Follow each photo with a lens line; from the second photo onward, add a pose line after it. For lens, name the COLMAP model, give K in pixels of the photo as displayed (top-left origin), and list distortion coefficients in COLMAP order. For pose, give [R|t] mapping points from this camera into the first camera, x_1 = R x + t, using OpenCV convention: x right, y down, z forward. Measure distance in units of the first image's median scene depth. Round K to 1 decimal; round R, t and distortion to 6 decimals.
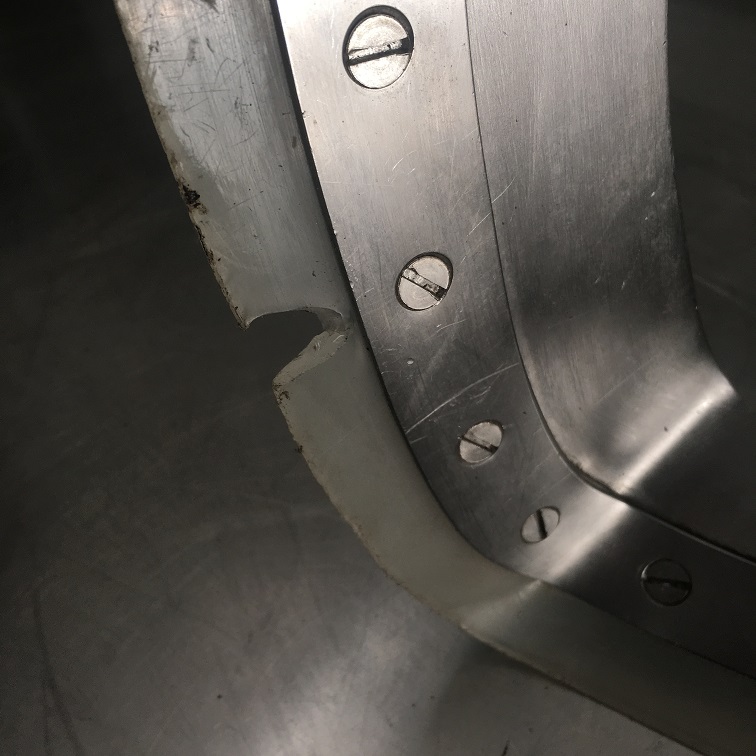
lens RADIAL K [[865.2, 0, 376.3], [0, 865.2, 383.2], [0, 0, 1]] dist [0.015086, 0.000000]
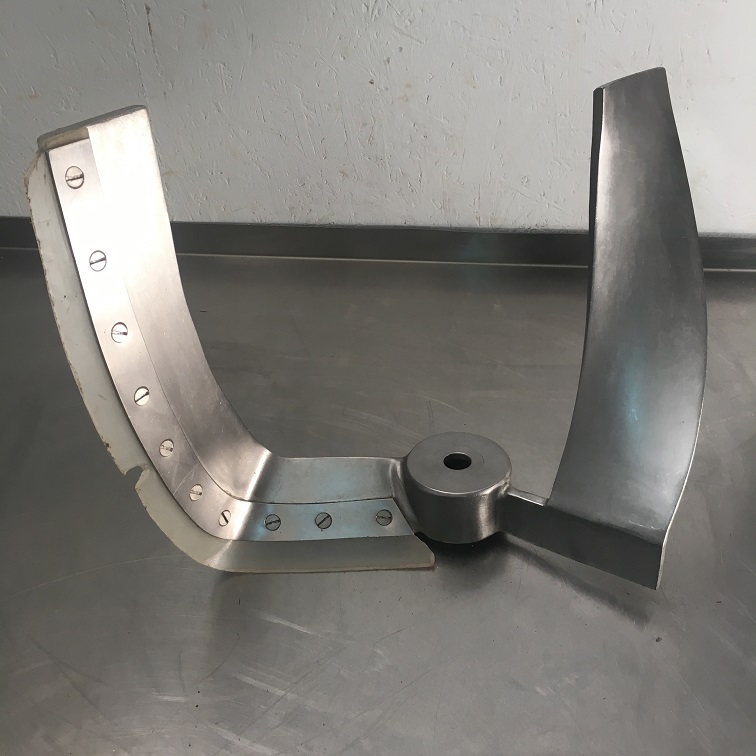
lens RADIAL K [[865.2, 0, 375.9], [0, 865.2, 376.3], [0, 0, 1]] dist [0.015086, 0.000000]
pose [[0.866151, -0.283095, 0.411874, -0.435766], [0.357008, 0.927182, -0.113487, 0.238915], [-0.349755, 0.245339, 0.904146, -1.934200]]
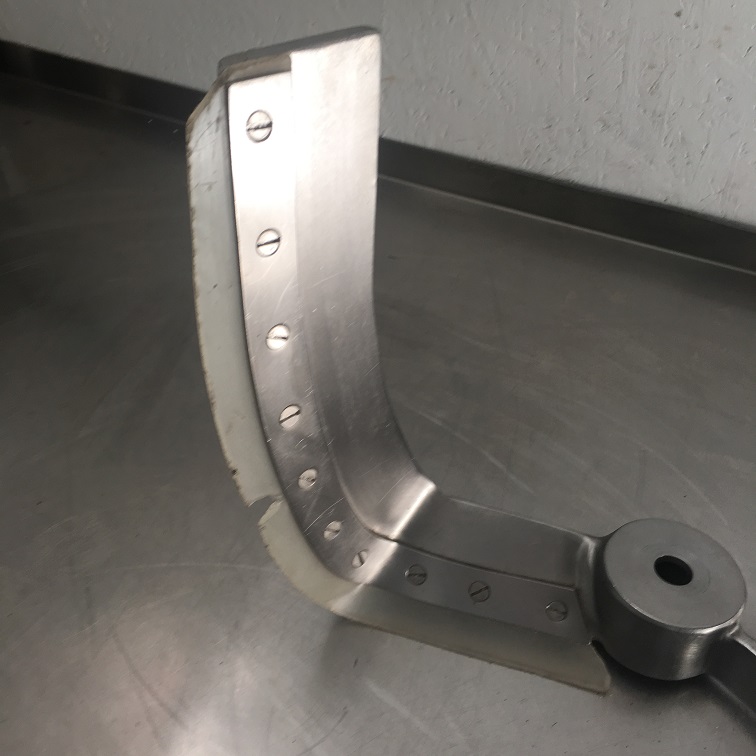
lens RADIAL K [[865.2, 0, 373.9], [0, 865.2, 372.2], [0, 0, 1]] dist [0.015086, 0.000000]
pose [[0.970706, -0.105893, 0.215677, -0.223568], [0.115019, 0.992905, -0.030174, -0.260032], [-0.210952, 0.054097, 0.975998, -1.305738]]
